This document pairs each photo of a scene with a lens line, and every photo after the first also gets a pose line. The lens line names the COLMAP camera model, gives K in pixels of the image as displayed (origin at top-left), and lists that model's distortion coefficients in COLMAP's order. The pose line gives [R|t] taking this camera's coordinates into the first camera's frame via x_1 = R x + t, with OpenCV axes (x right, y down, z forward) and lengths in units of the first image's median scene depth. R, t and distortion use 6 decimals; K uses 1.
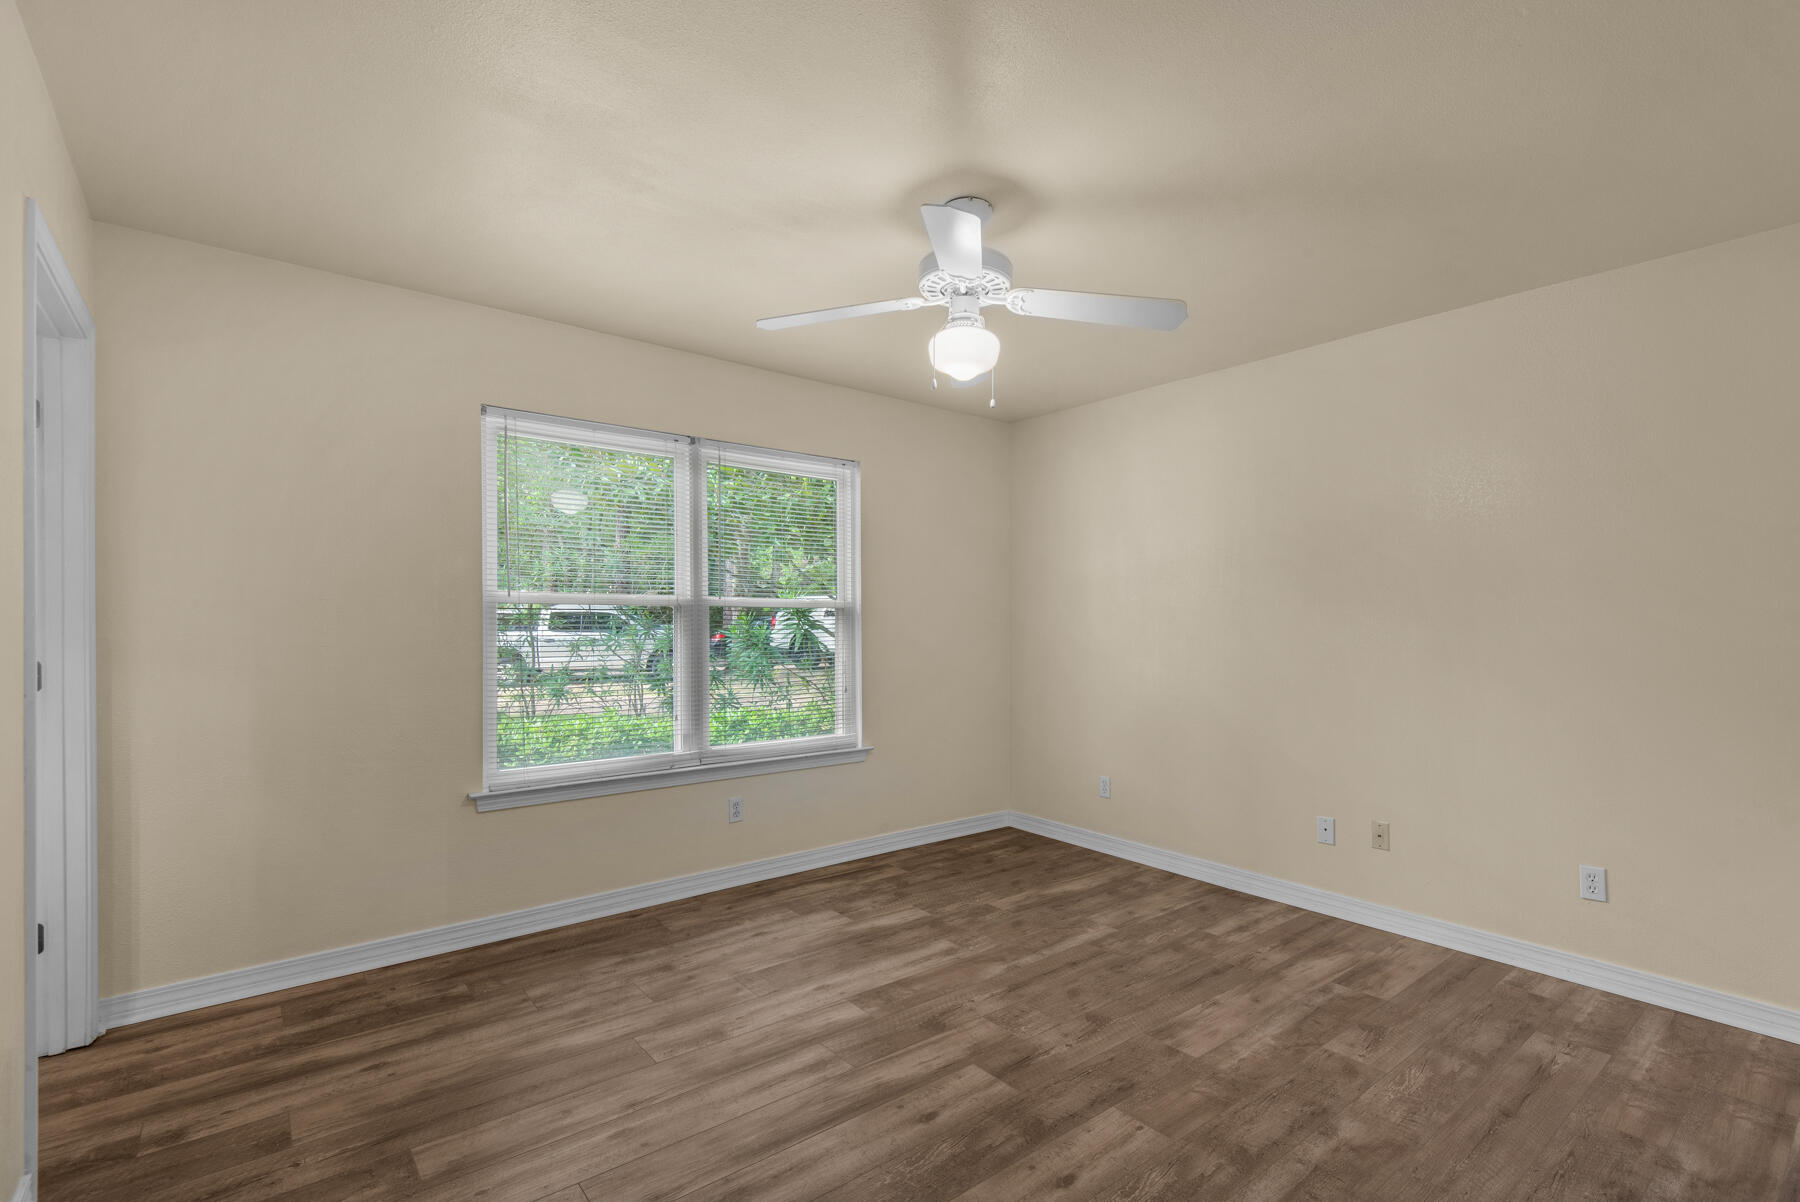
lens RADIAL K [[836.5, 0, 906.3], [0, 836.5, 625.7], [0, 0, 1]] dist [0.033980, -0.022193]
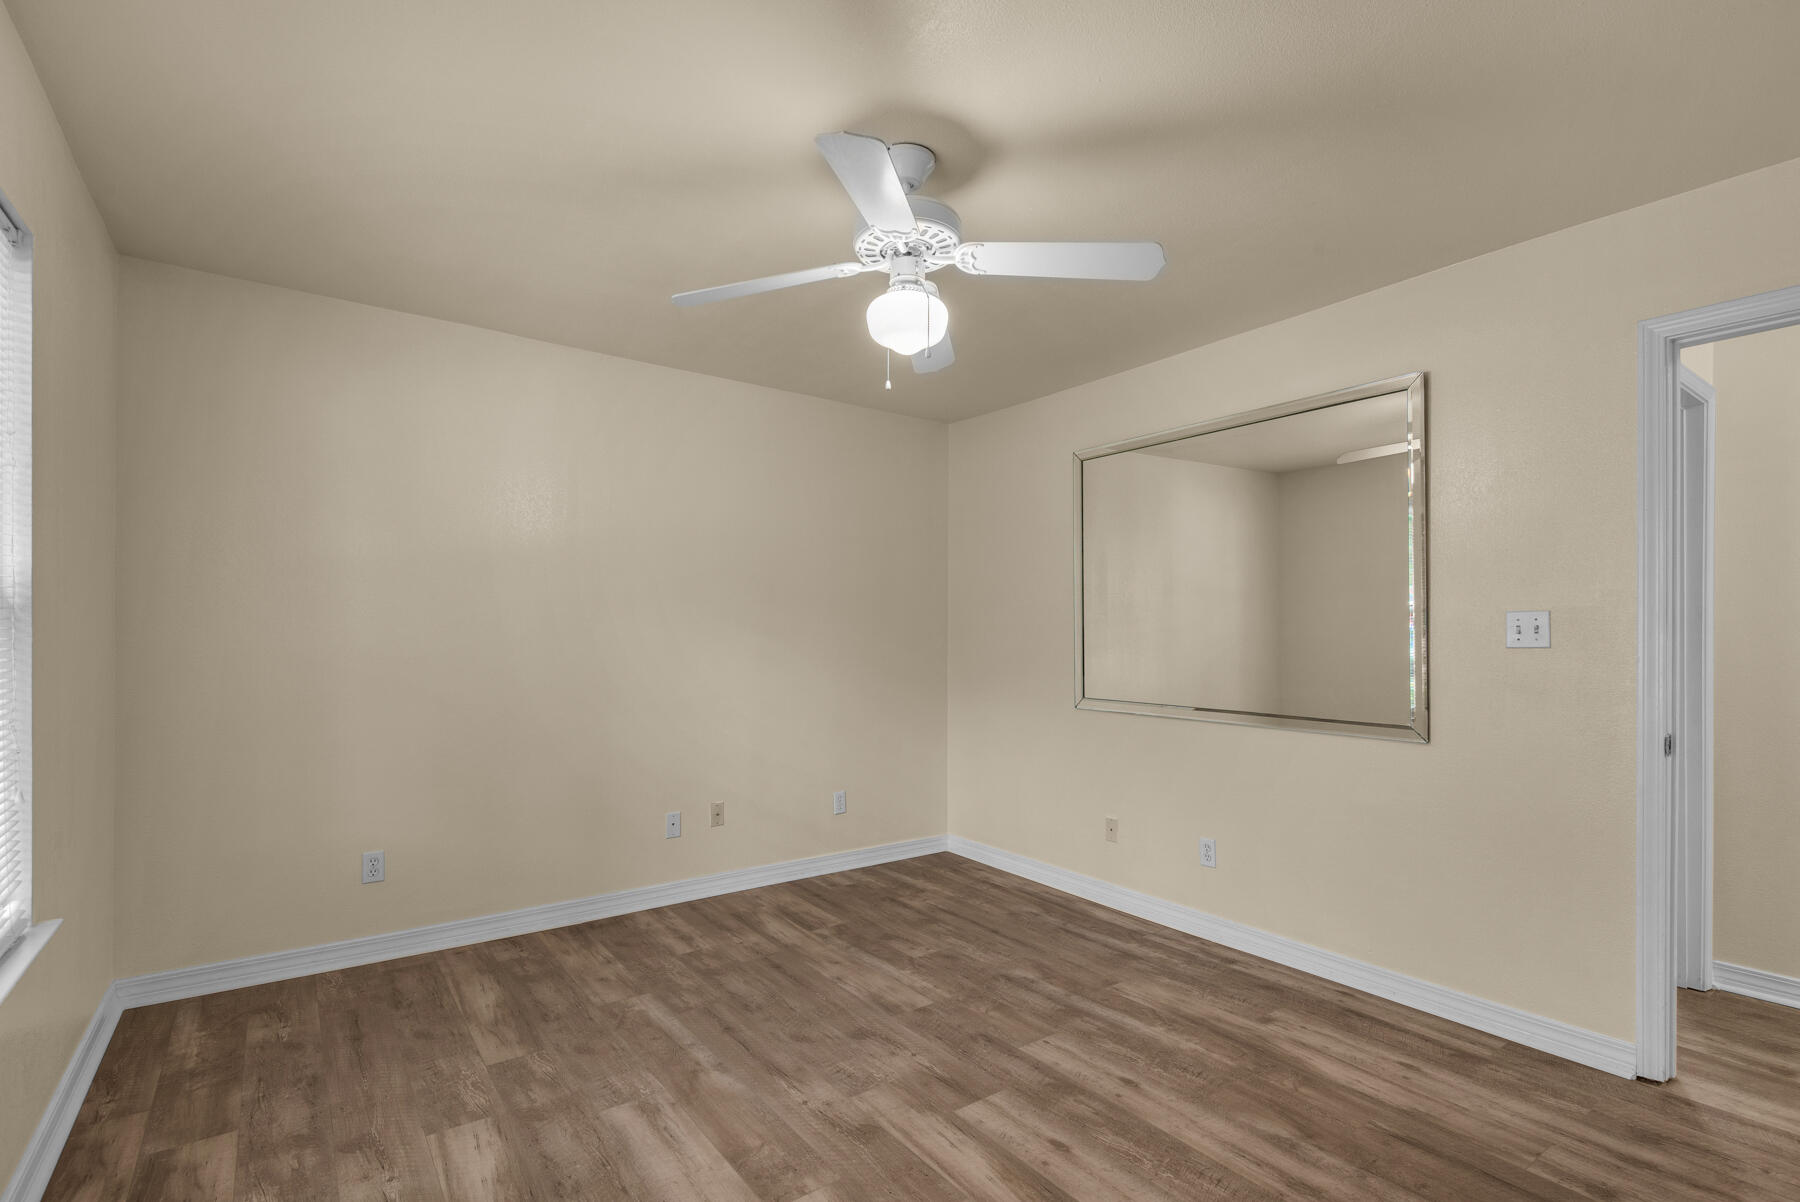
lens RADIAL K [[836.5, 0, 906.3], [0, 836.5, 625.7], [0, 0, 1]] dist [0.033980, -0.022193]
pose [[0.038327, 0.004228, 0.999256, -0.763815], [0.001071, 0.999990, -0.004272, -0.005970], [-0.999265, 0.001234, 0.038322, 0.917972]]
